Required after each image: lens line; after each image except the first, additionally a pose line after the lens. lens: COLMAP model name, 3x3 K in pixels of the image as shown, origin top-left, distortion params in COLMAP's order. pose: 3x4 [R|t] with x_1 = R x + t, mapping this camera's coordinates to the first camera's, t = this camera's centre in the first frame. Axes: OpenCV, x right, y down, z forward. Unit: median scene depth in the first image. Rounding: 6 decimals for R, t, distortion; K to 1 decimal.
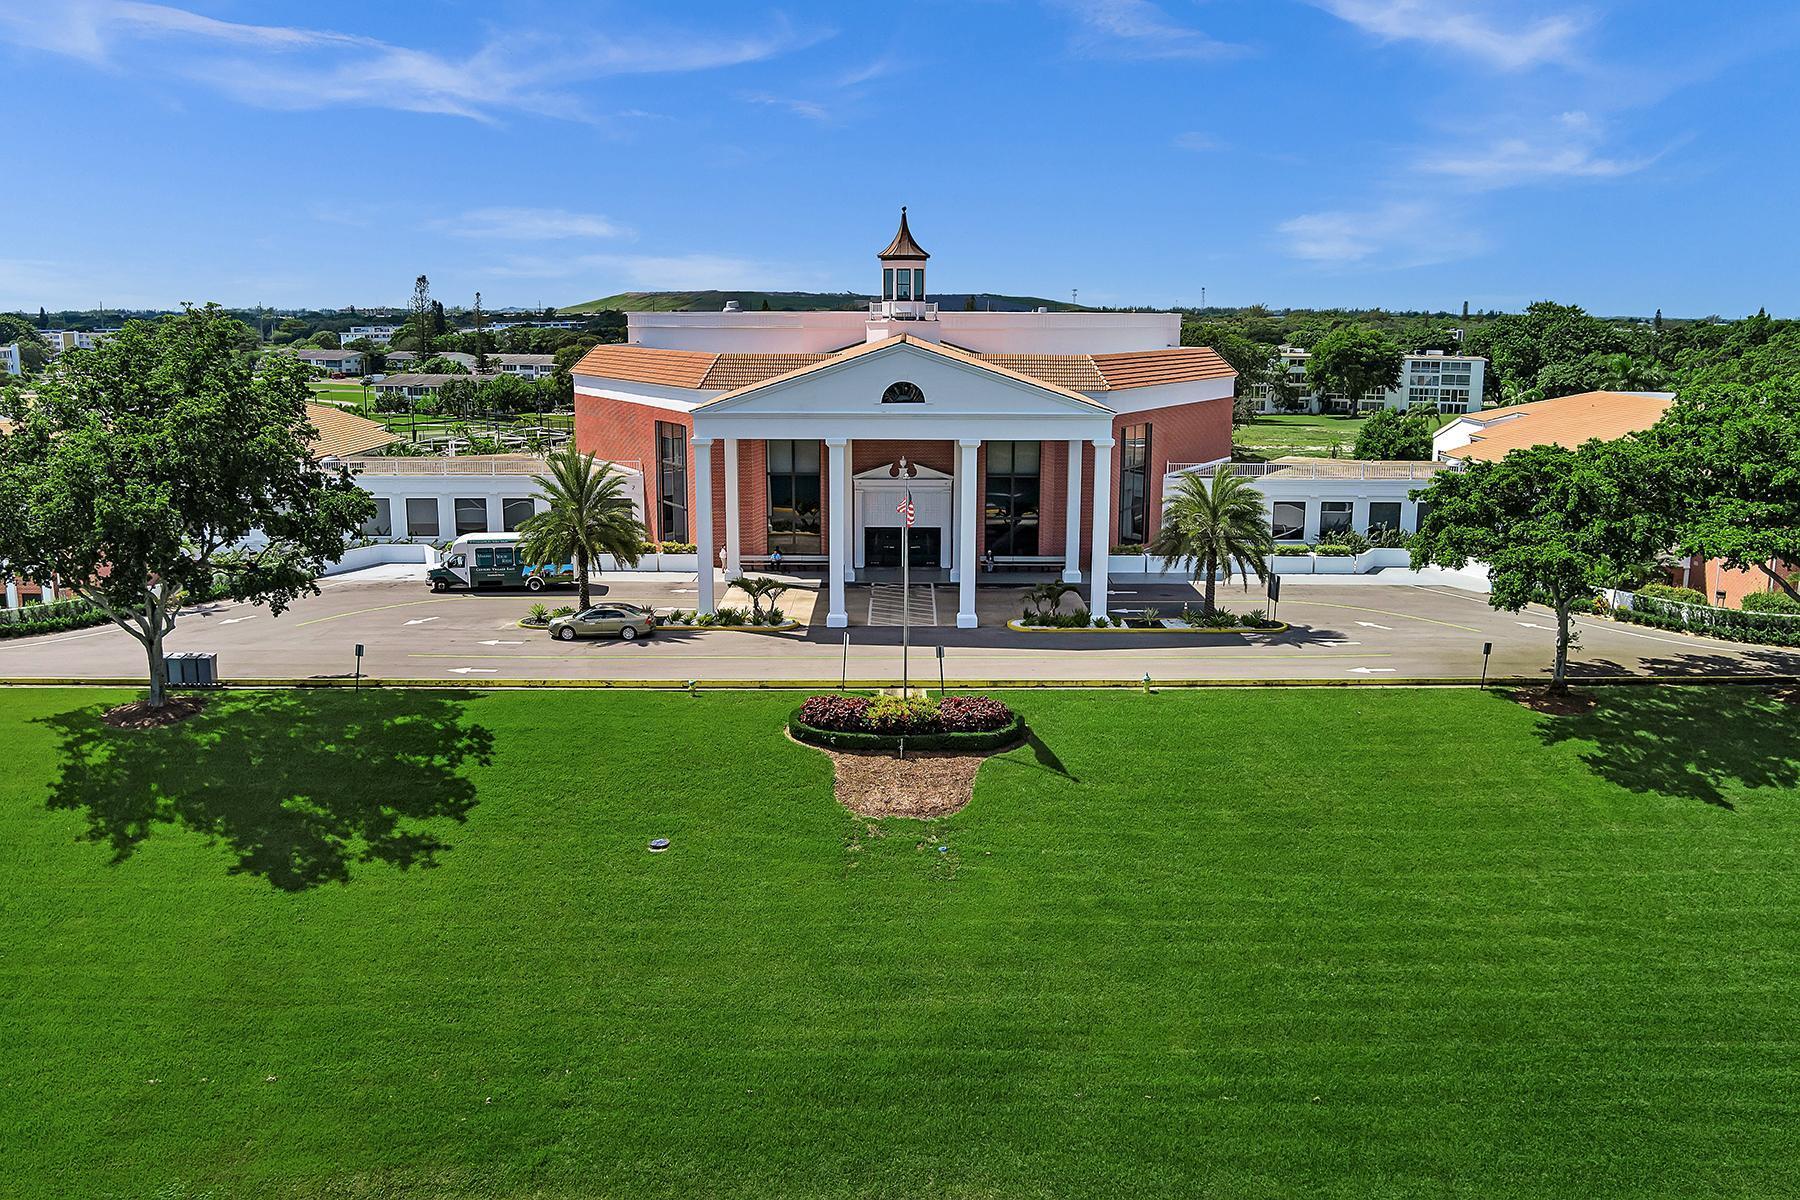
lens RADIAL K [[1446.1, 0, 879.5], [0, 1446.1, 630.7], [0, 0, 1]] dist [-0.052660, -0.014155]
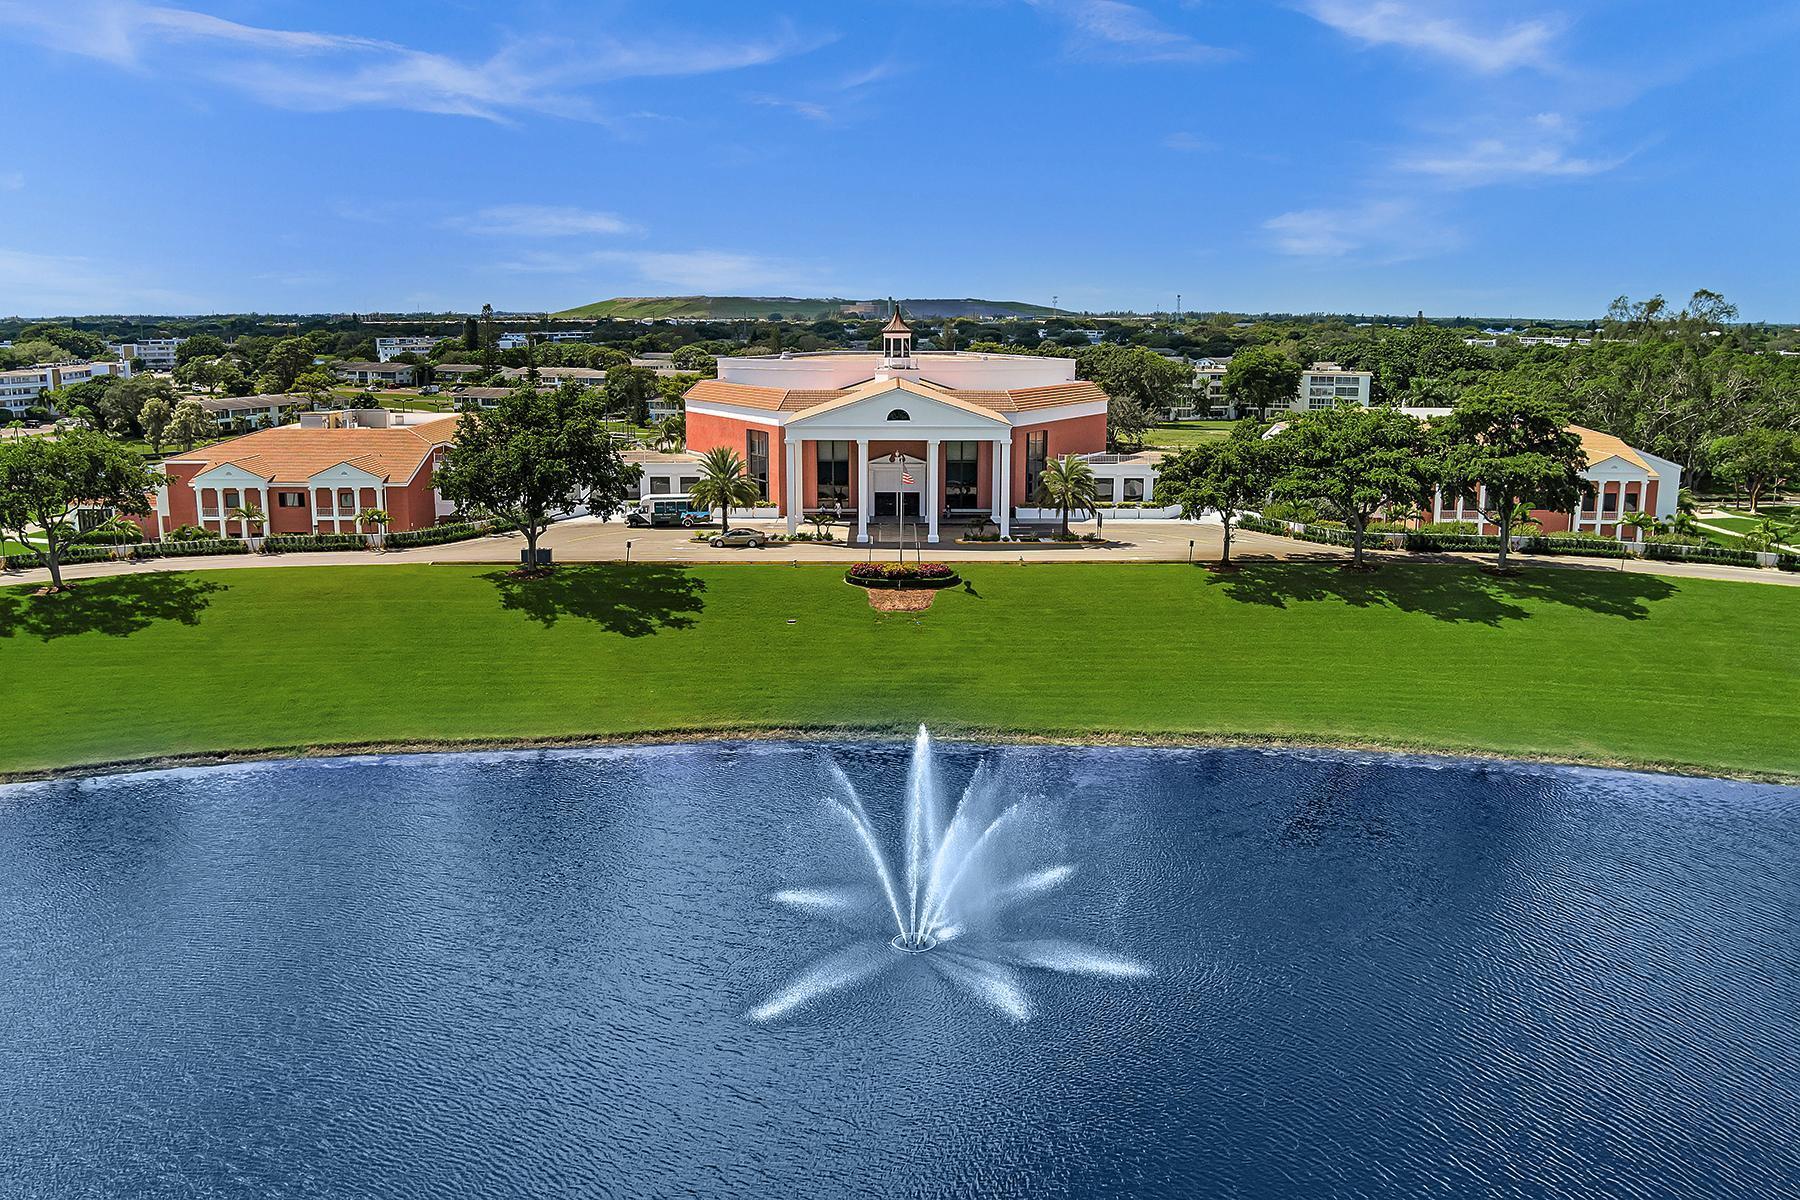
lens RADIAL K [[1446.1, 0, 885.4], [0, 1446.1, 596.7], [0, 0, 1]] dist [-0.052660, -0.014155]
pose [[0.999907, -0.002872, 0.013327, -0.024716], [0.003206, 0.999679, -0.025122, 0.111553], [-0.013251, 0.025162, 0.999596, -0.824538]]
